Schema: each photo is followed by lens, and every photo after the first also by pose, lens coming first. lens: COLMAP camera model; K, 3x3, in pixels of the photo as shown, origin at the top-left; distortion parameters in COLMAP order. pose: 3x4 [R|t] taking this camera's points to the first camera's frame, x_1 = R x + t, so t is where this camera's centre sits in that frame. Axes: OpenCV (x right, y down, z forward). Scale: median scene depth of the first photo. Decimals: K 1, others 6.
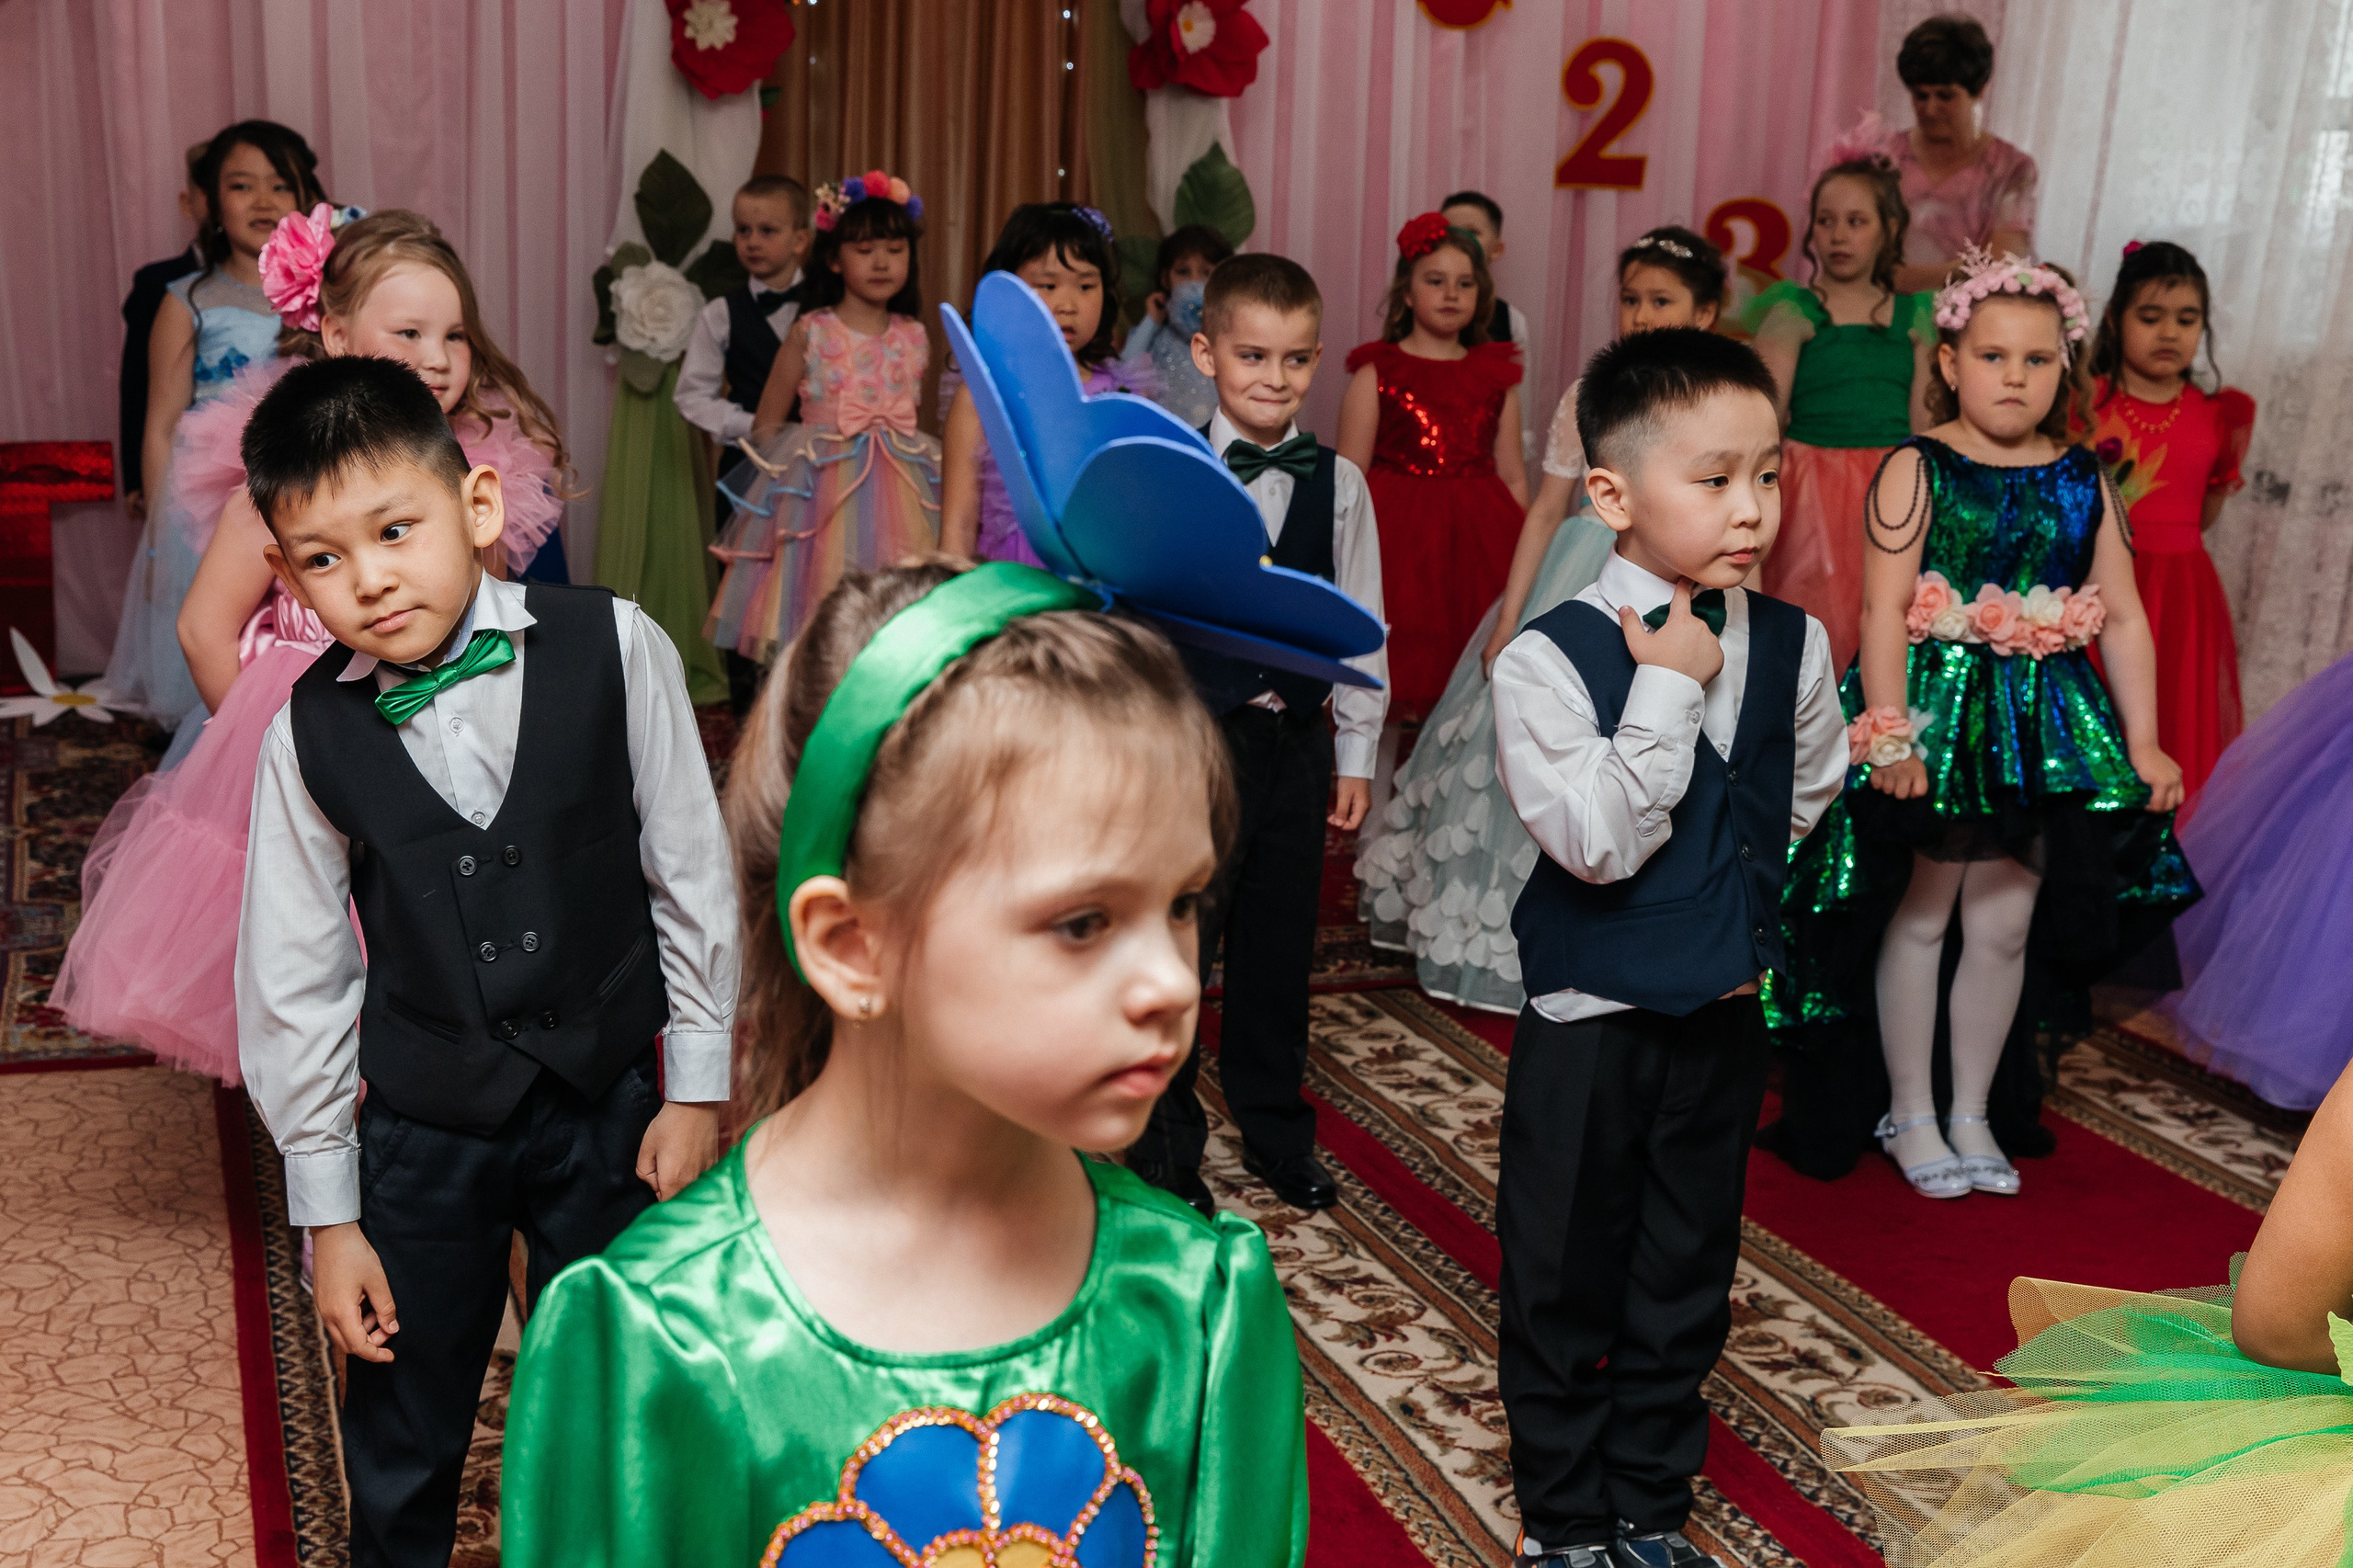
lens RADIAL K [[3001.9, 0, 1177.1], [0, 3001.9, 742.0], [0, 0, 1]] dist [0.009802, -0.342235]
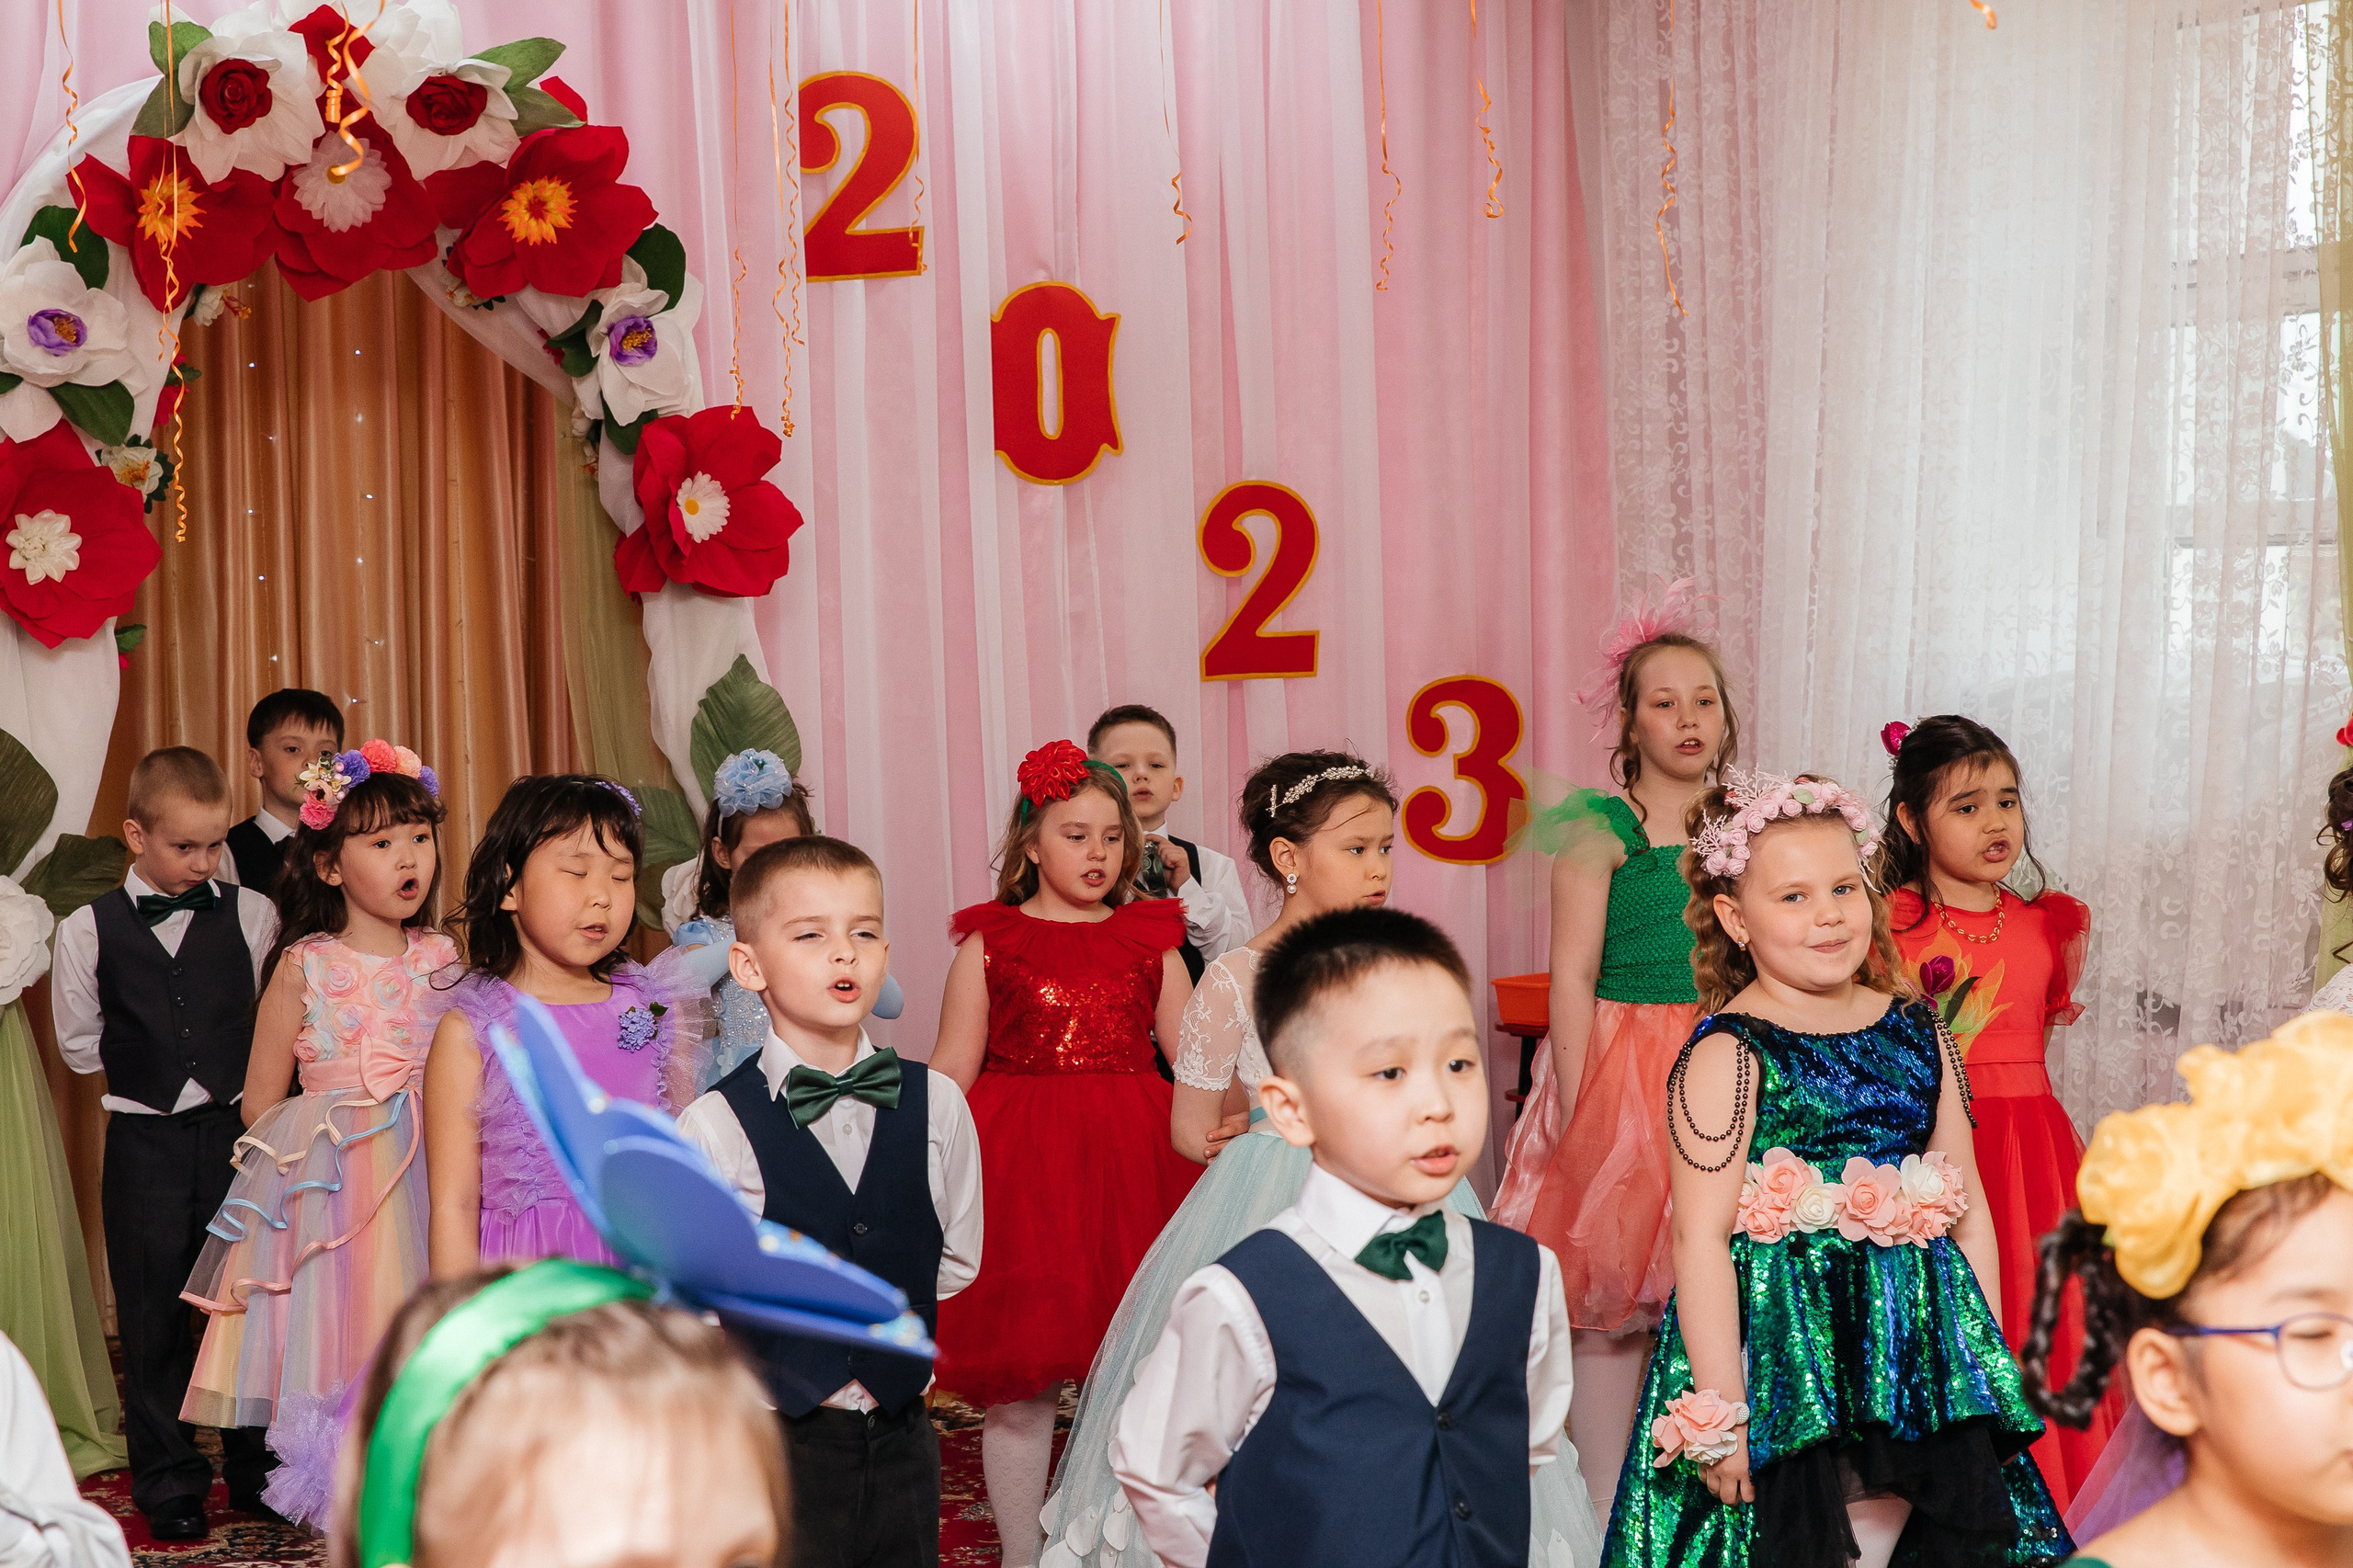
lens RADIAL K [[4484.9, 0, 1176.5], [0, 4484.9, 784.0], [0, 0, 1]] dist [-0.018535, 0.045977]
pose [[0.991781, -0.068978, 0.107759, -0.002246], [0.084613, 0.985359, -0.148017, 0.006083], [-0.095972, 0.155918, 0.983097, -0.122835]]
